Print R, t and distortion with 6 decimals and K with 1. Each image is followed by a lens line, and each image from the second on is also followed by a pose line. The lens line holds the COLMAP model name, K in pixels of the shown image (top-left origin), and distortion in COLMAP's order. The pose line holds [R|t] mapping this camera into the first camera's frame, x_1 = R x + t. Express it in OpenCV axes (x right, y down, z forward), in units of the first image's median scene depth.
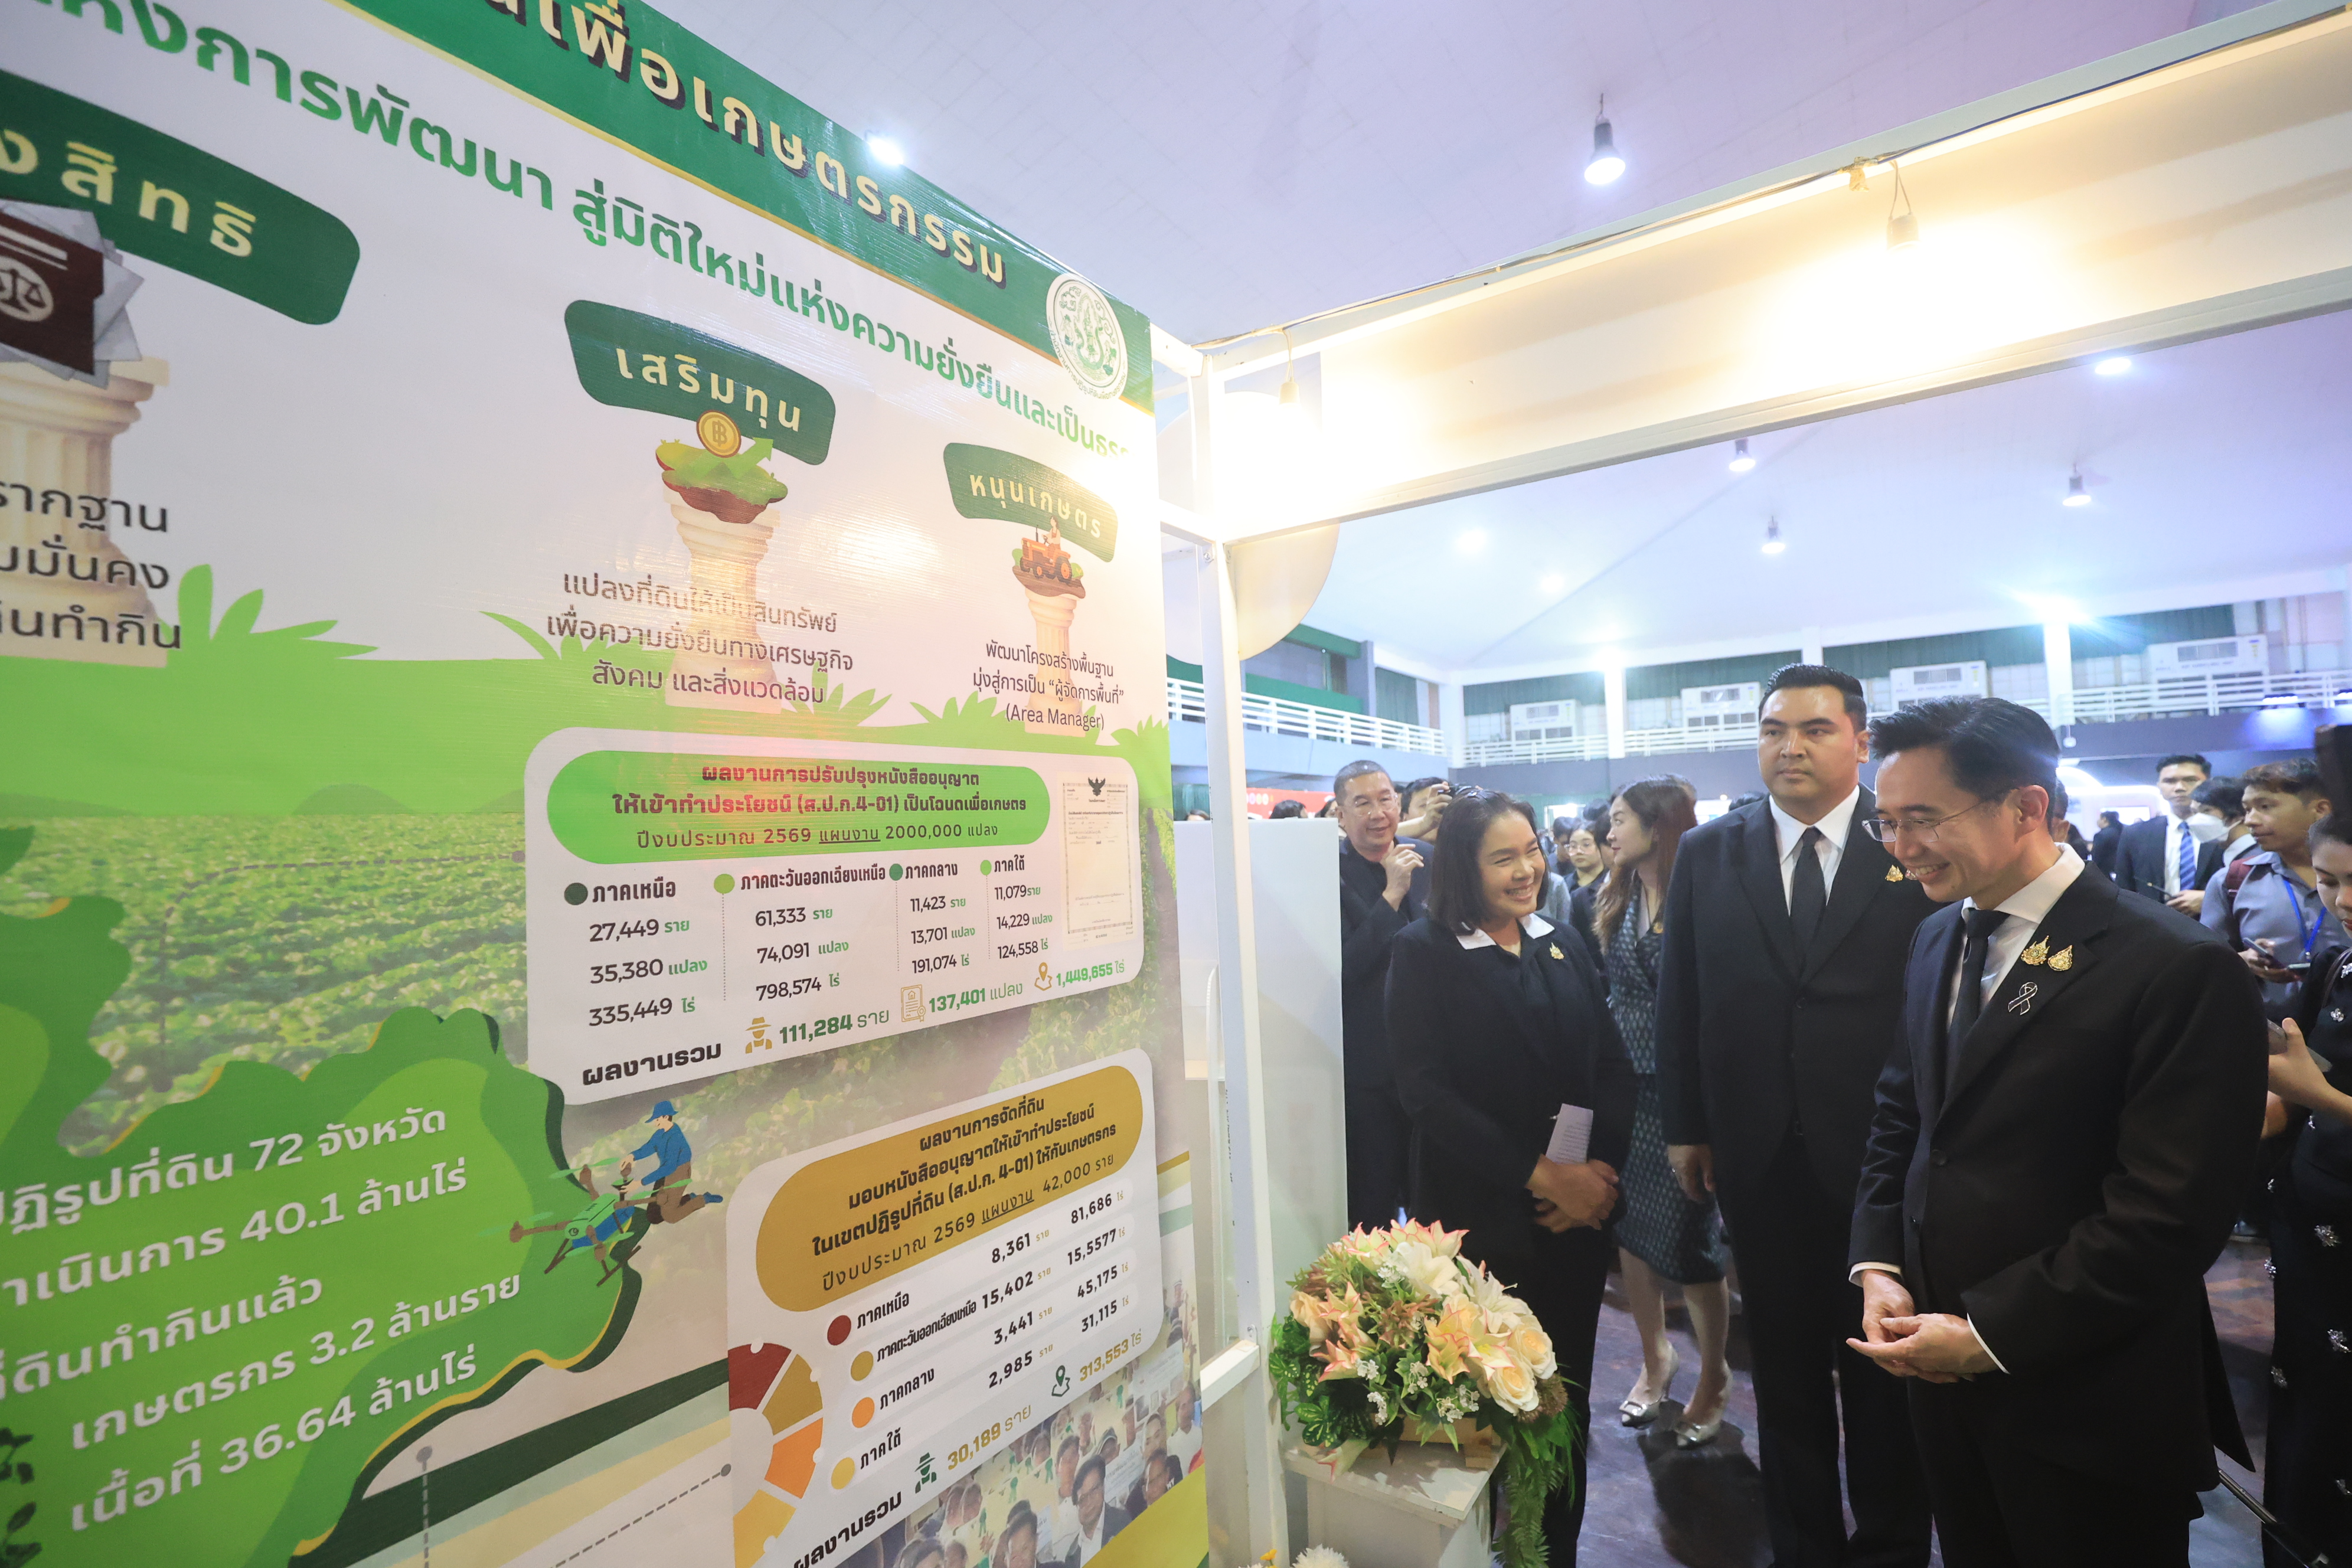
lens RADIAL K [[1058.5, 0, 1176.0], [0, 1058.5, 784.0], [0, 0, 1]] dist [-0.001986, 0.000200]
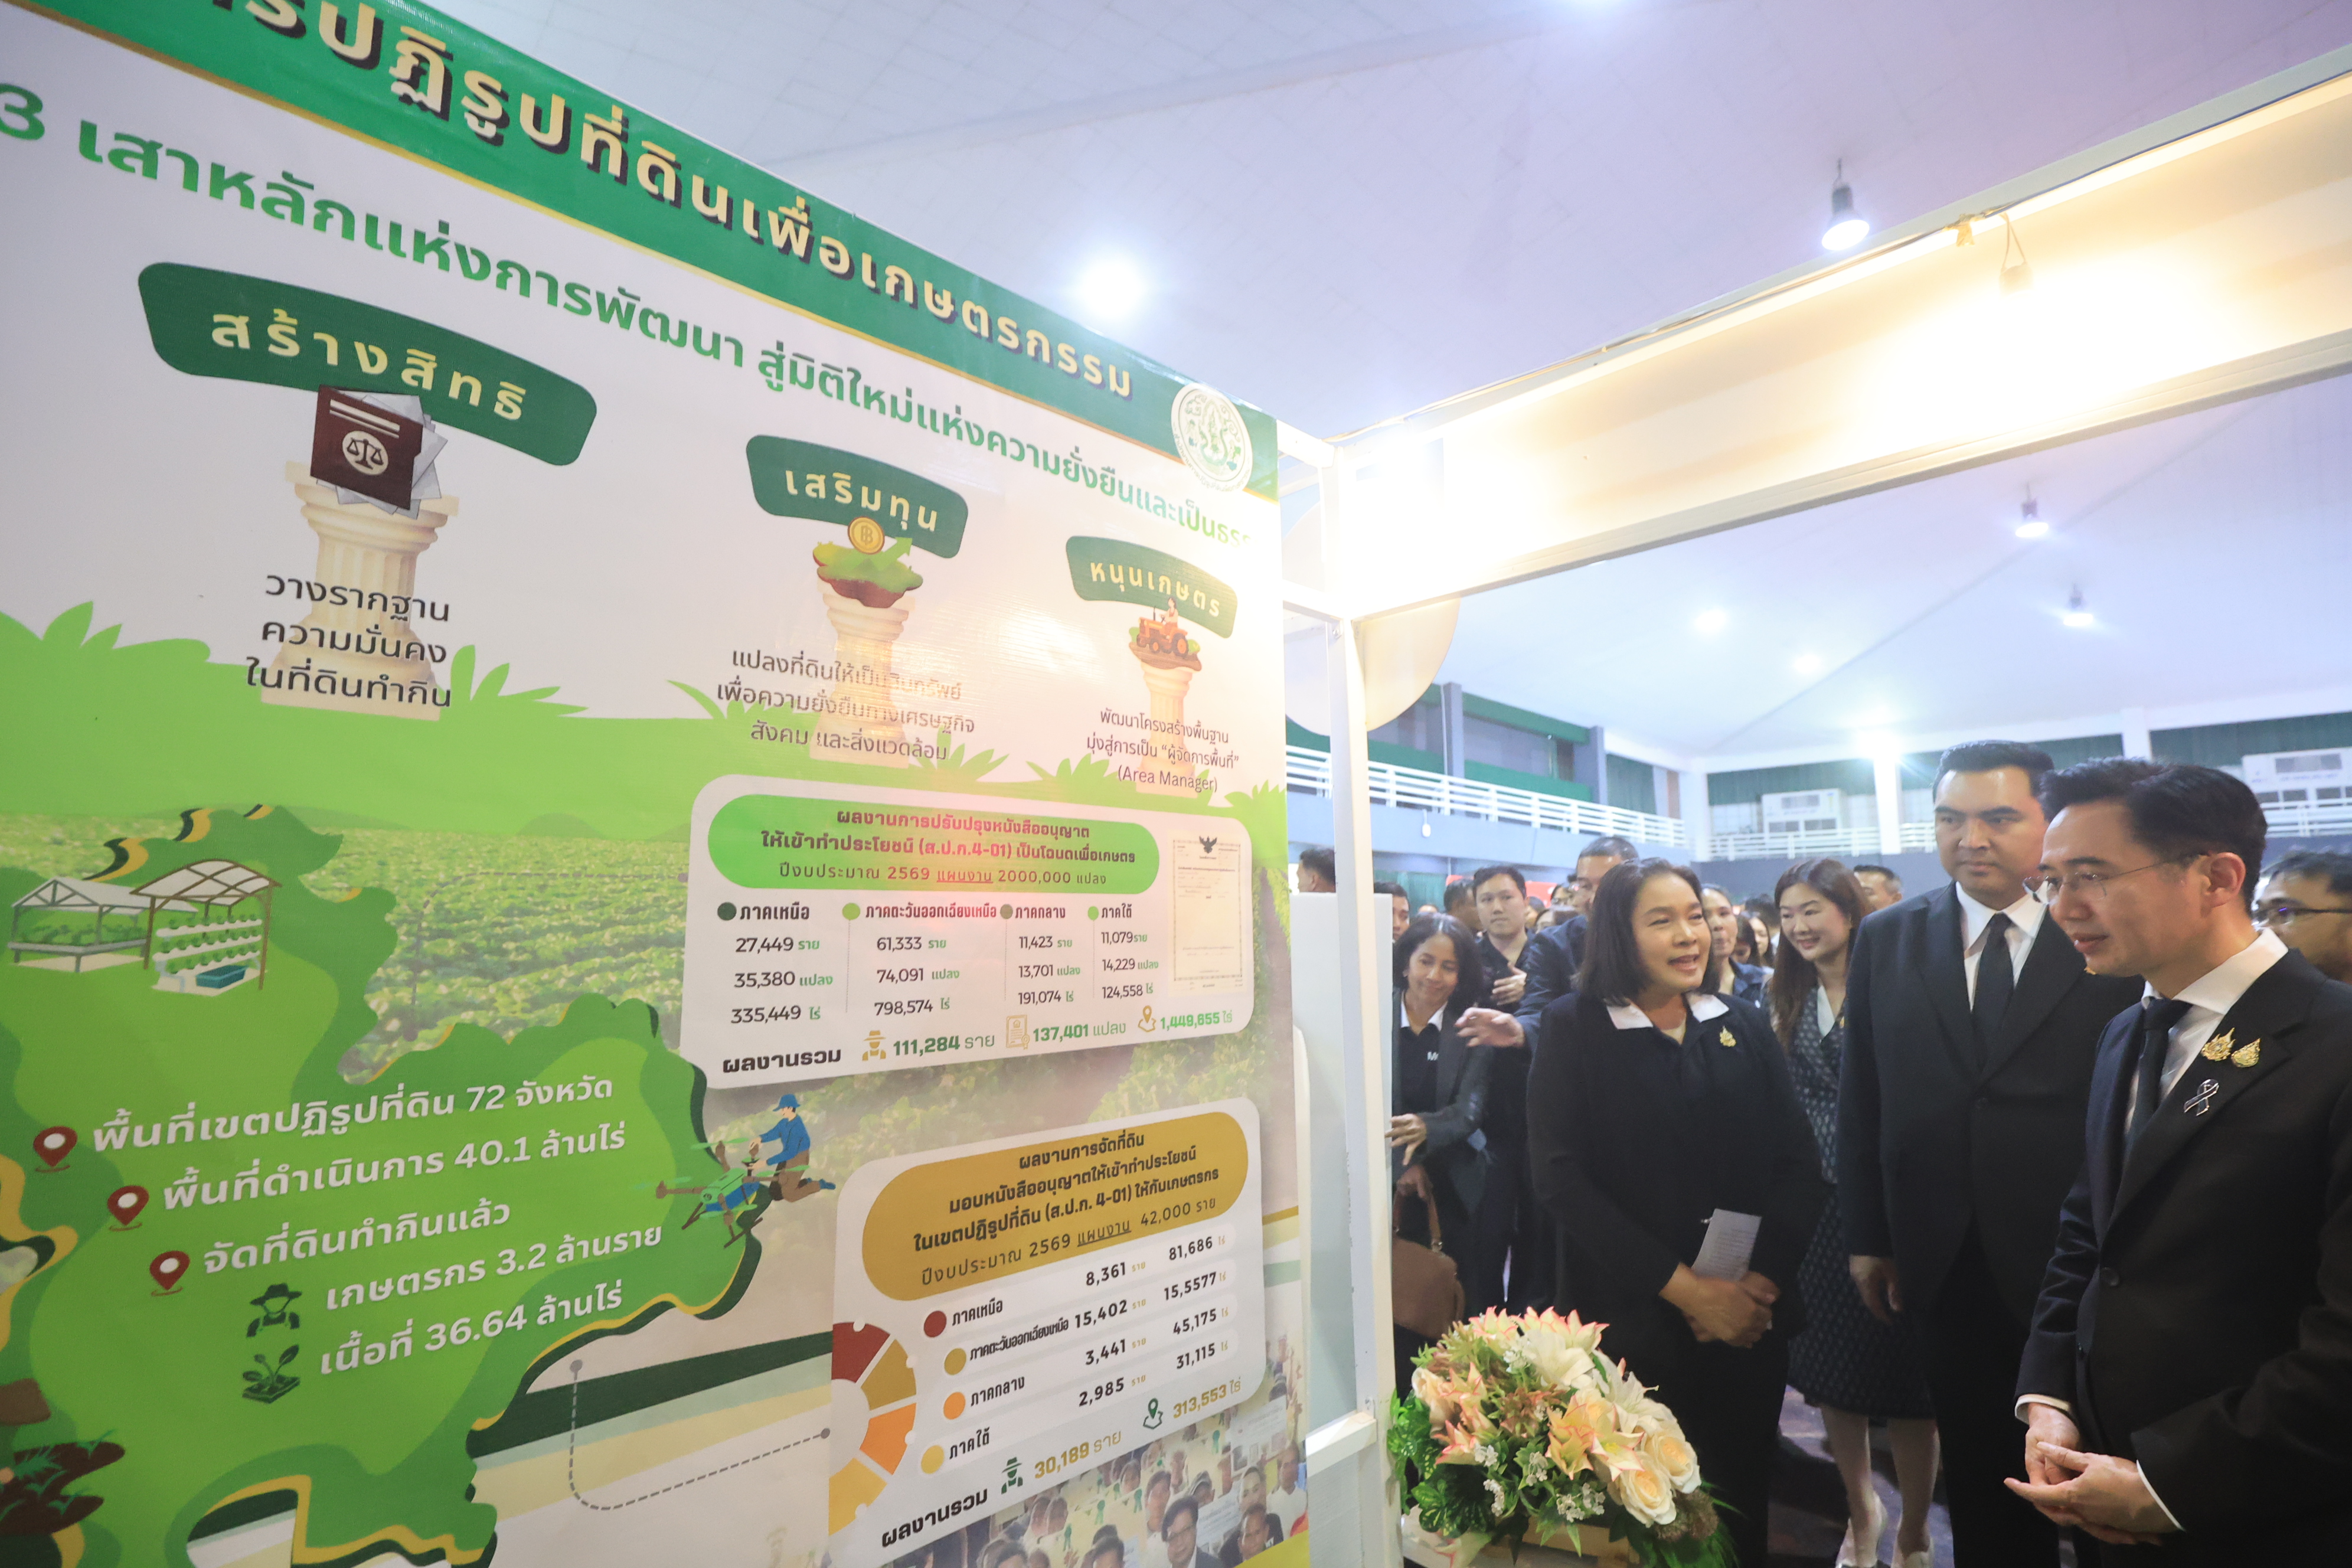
lens RADIAL K [[1053.4, 0, 1178.7], [0, 1053.4, 780.8], [0, 0, 1]] dist [-0.003854, -0.000130]
pose [[0.980141, 0.002911, -0.198280, 0.160568], [-0.019697, 0.996376, -0.082742, 0.040345], [0.197321, 0.085004, 0.976647, -0.077661]]
